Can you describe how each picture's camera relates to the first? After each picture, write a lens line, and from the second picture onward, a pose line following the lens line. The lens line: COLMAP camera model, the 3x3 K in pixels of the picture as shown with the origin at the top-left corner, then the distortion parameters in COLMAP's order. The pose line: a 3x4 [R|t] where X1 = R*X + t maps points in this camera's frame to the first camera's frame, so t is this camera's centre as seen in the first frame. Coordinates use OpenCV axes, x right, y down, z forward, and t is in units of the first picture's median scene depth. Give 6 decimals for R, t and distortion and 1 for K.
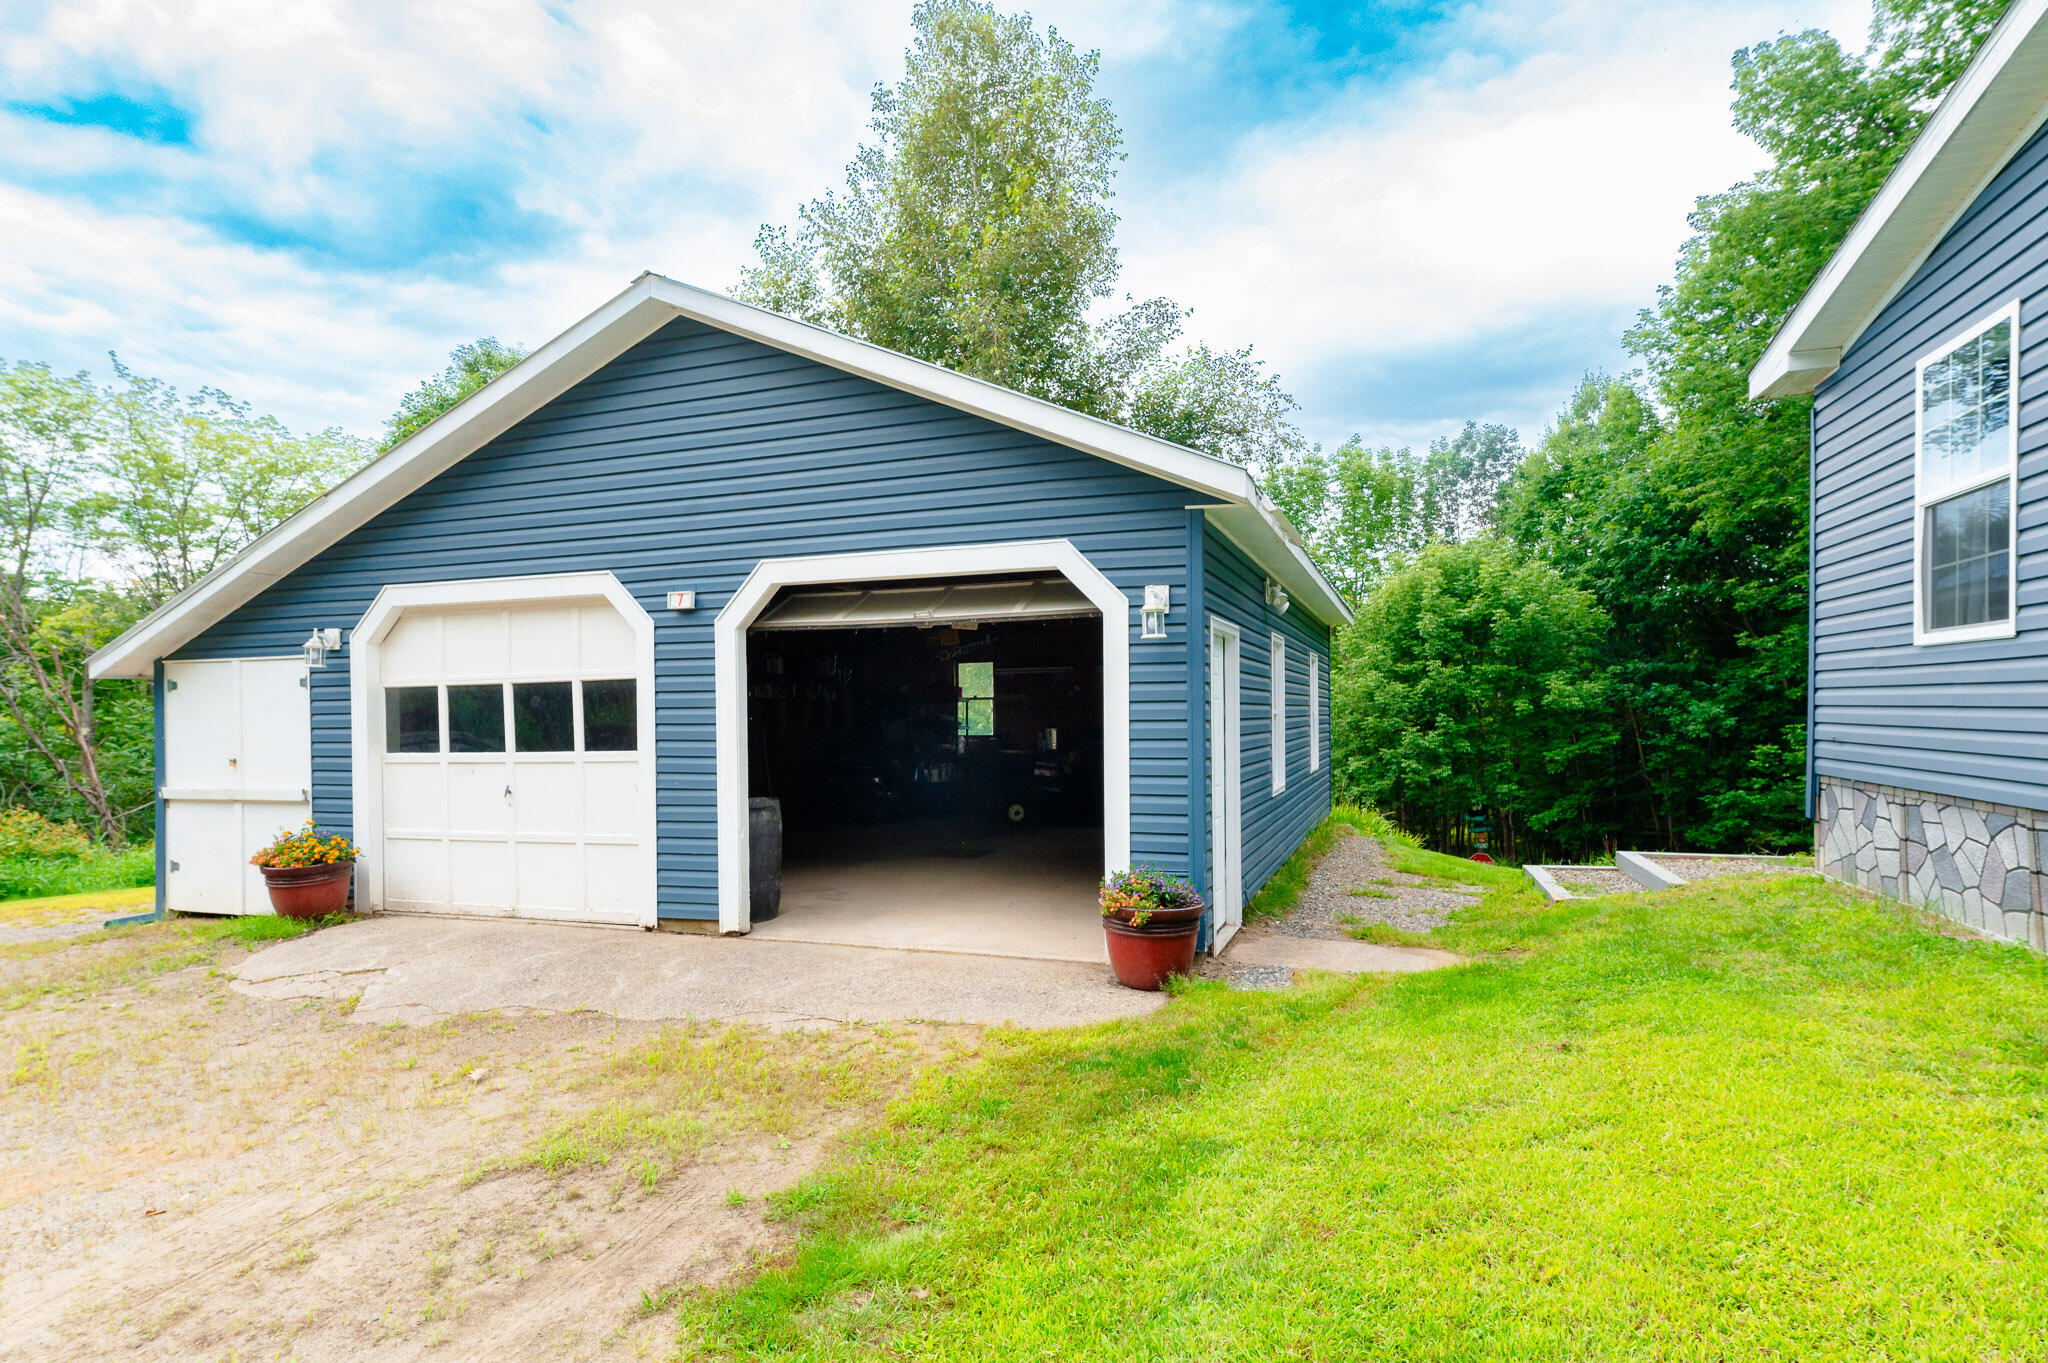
lens RADIAL K [[1083.8, 0, 1025.5], [0, 1083.8, 725.3], [0, 0, 1]] dist [0.019598, -0.000415]
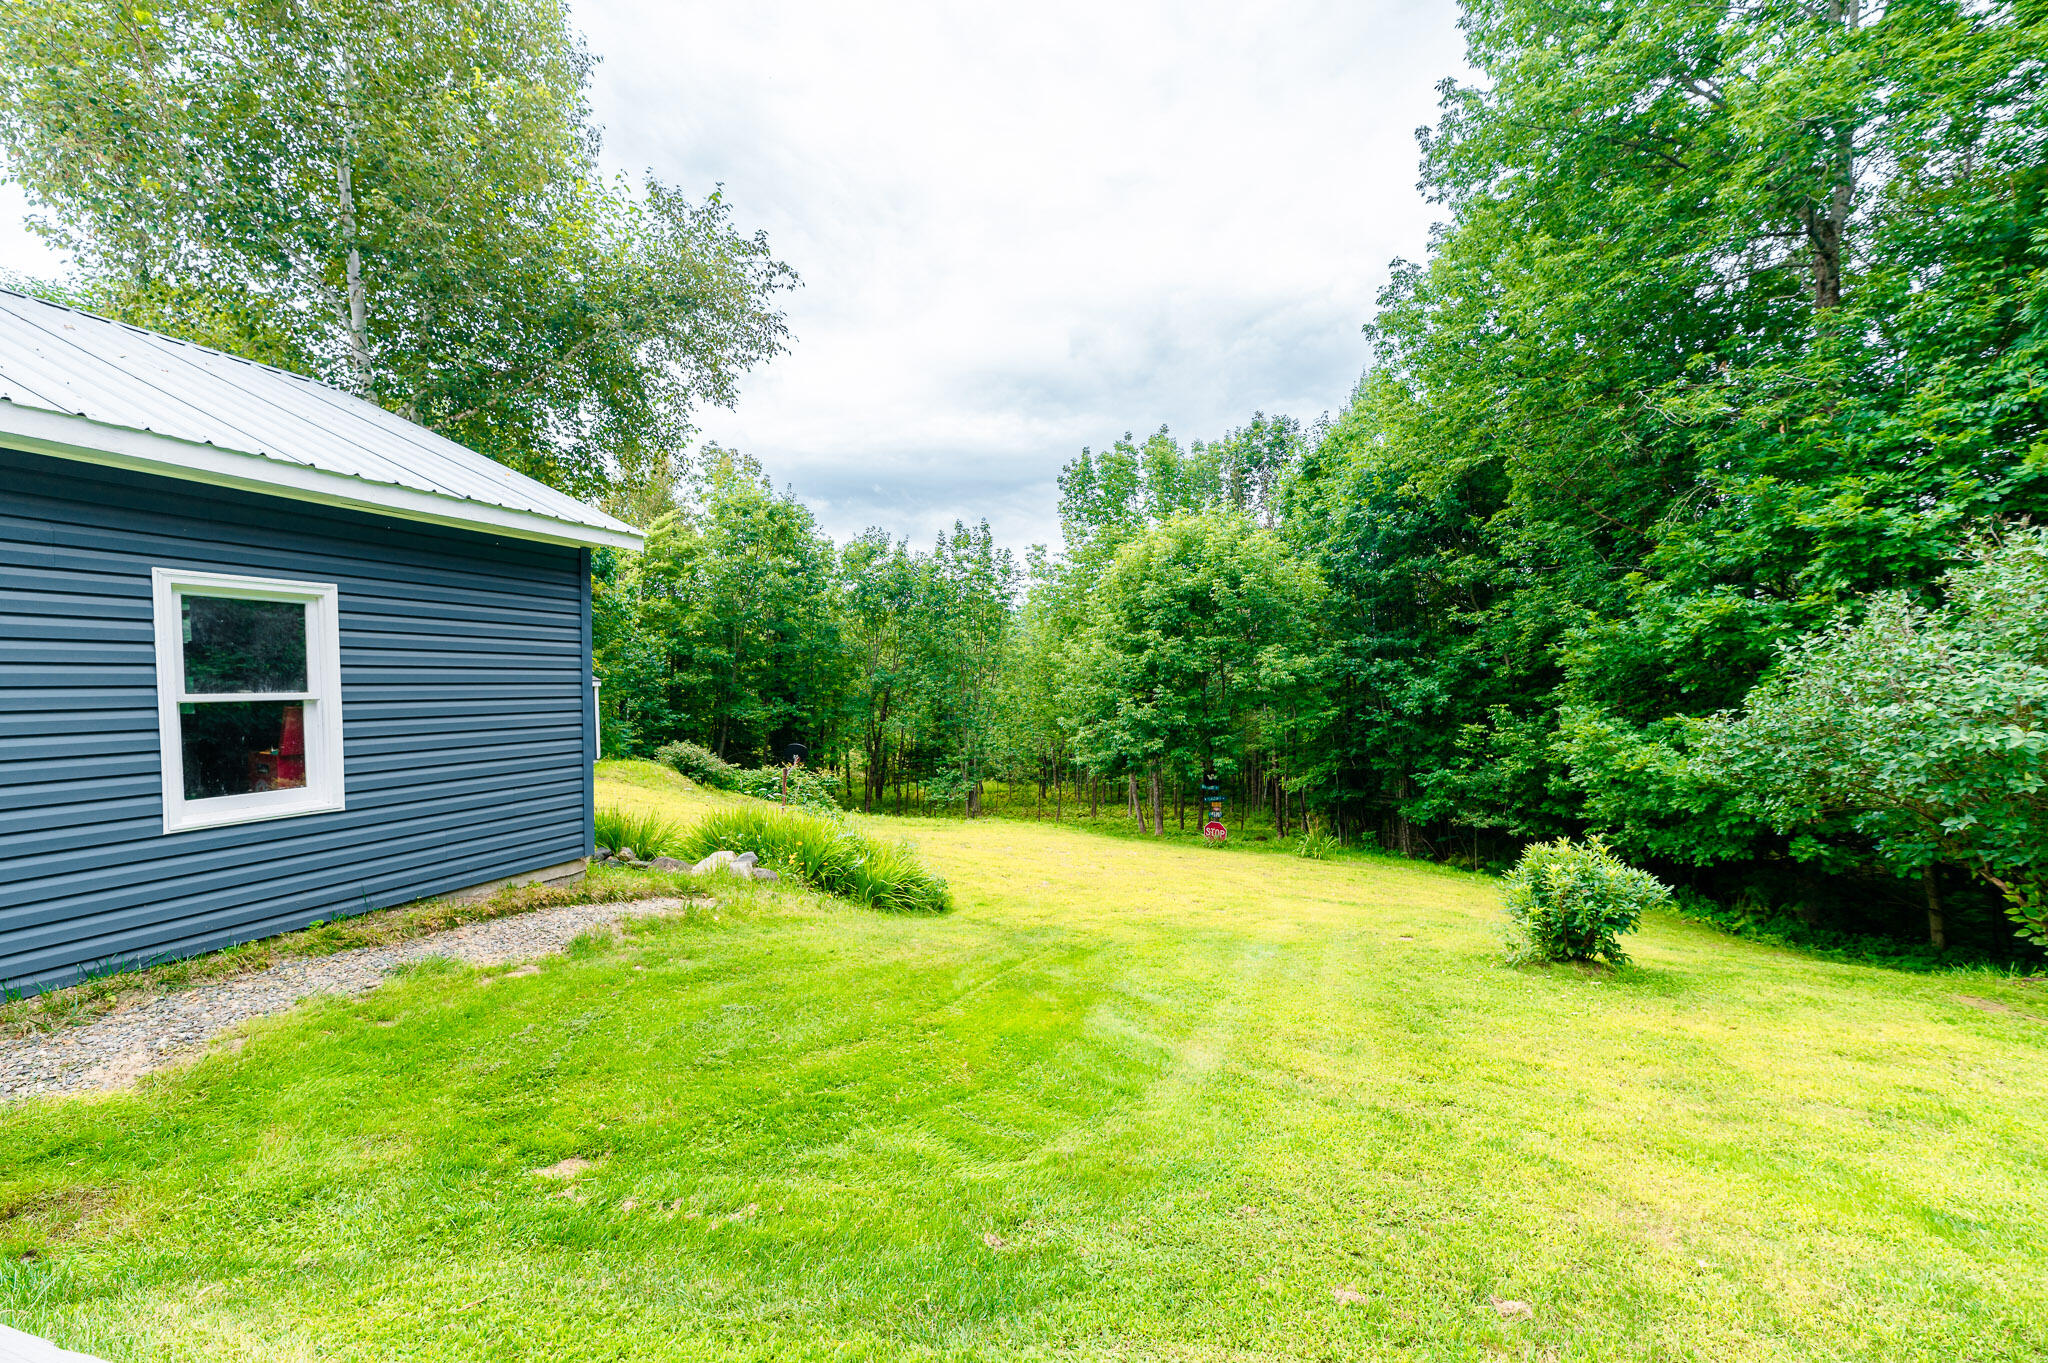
lens RADIAL K [[836.6, 0, 1023.9], [0, 836.6, 716.4], [0, 0, 1]] dist [-0.000964, -0.000060]
pose [[0.999667, 0.018638, 0.017824, 0.246194], [-0.019323, 0.999050, 0.039067, -0.009391], [-0.017079, -0.039398, 0.999078, 0.245766]]
